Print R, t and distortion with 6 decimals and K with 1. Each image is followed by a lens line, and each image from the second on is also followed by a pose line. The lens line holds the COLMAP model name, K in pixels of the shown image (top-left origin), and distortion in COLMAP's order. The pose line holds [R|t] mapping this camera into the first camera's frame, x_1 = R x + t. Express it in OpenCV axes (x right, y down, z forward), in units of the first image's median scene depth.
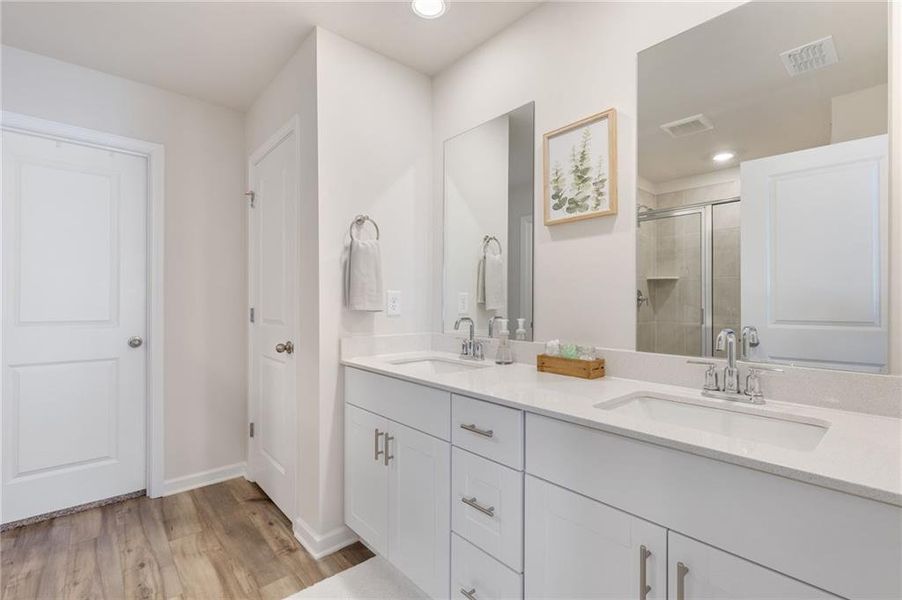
lens RADIAL K [[404.6, 0, 454.6], [0, 404.6, 305.8], [0, 0, 1]] dist [0.001639, 0.000120]
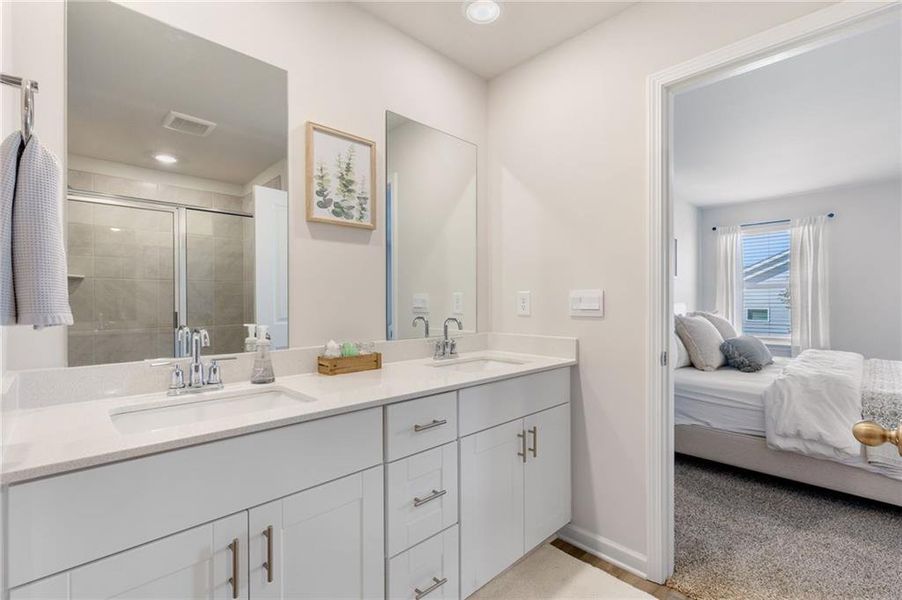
lens RADIAL K [[374.2, 0, 449.4], [0, 374.2, 313.5], [0, 0, 1]] dist [-0.000428, -0.000018]
pose [[0.019694, -0.028690, 0.999394, -0.673526], [0.008380, 0.999558, 0.028530, -0.006469], [-0.999771, 0.007813, 0.019926, 0.700810]]
